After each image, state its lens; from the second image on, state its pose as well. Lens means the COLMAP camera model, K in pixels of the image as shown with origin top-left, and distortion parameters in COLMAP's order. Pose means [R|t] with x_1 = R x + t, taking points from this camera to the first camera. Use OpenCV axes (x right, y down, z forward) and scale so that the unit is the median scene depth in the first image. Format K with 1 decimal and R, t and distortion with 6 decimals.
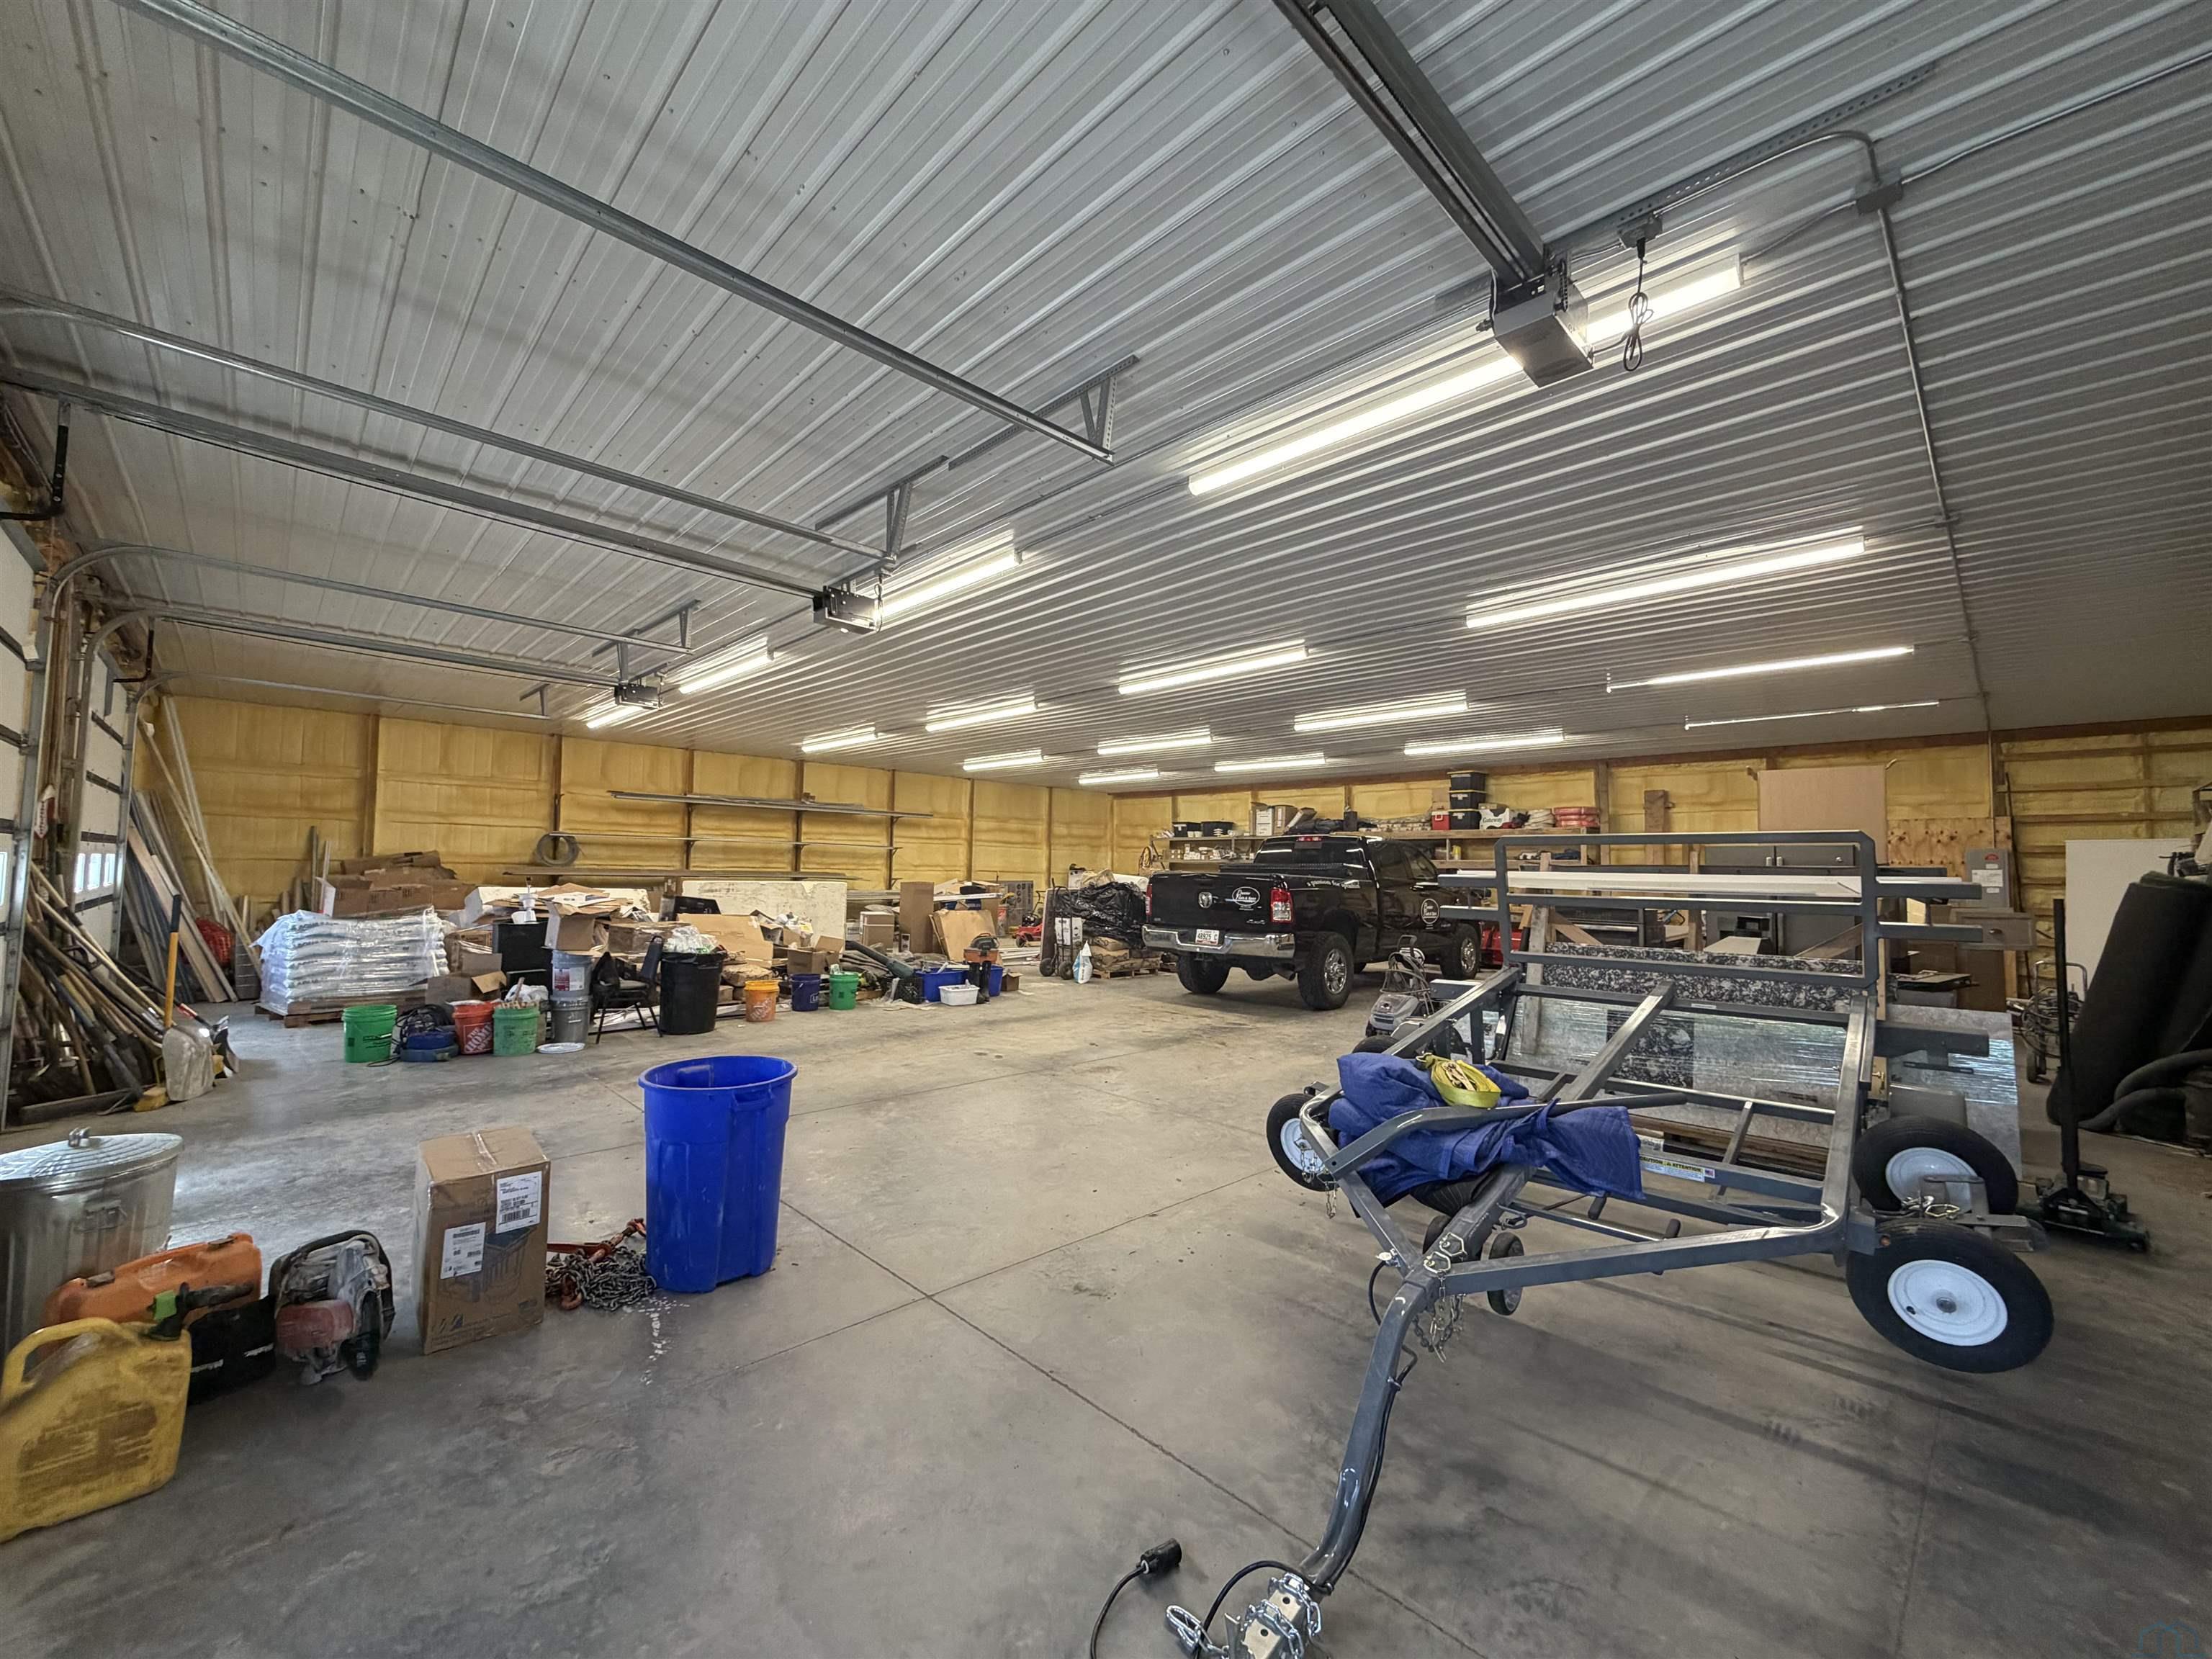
lens RADIAL K [[882.4, 0, 1101.4], [0, 882.4, 838.3], [0, 0, 1]] dist [0.000084, 0.000403]
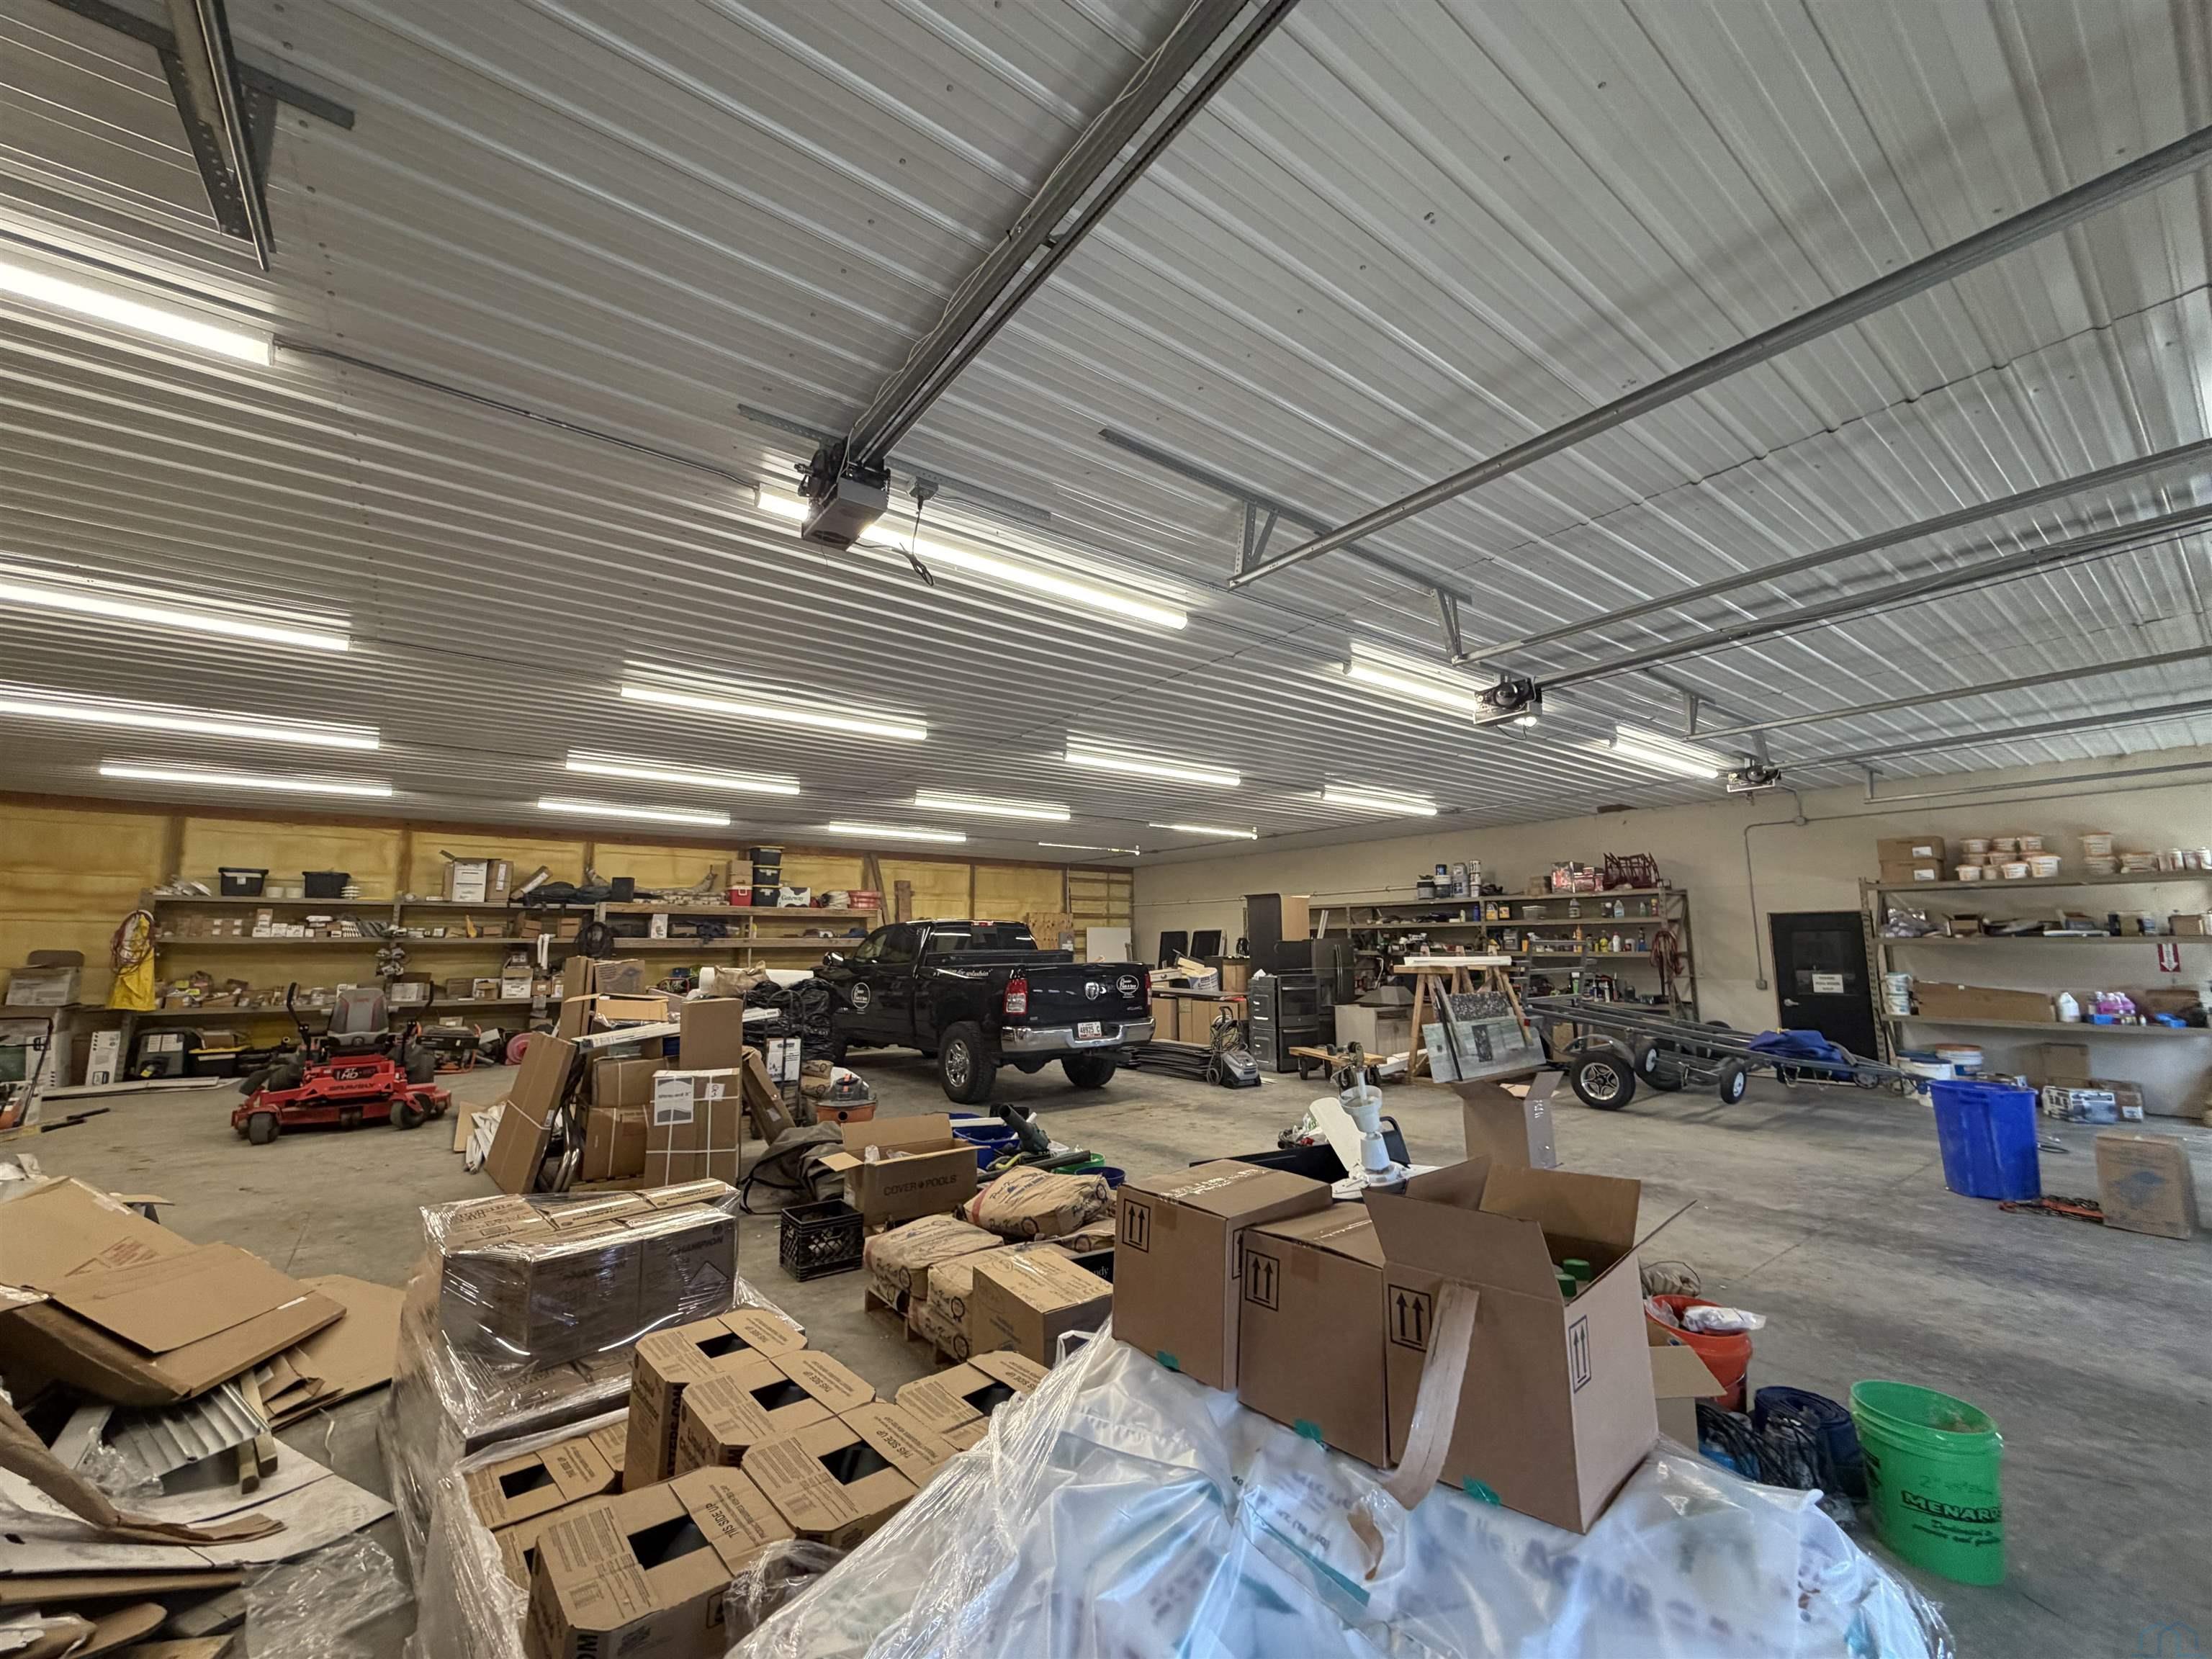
lens RADIAL K [[882.4, 0, 1099.0], [0, 882.4, 819.3], [0, 0, 1]] dist [0.000084, 0.000403]
pose [[0.131897, 0.123704, 0.983514, -0.548916], [-0.032191, 0.992194, -0.120478, -0.000088], [-0.990741, -0.015770, 0.134850, 0.556817]]
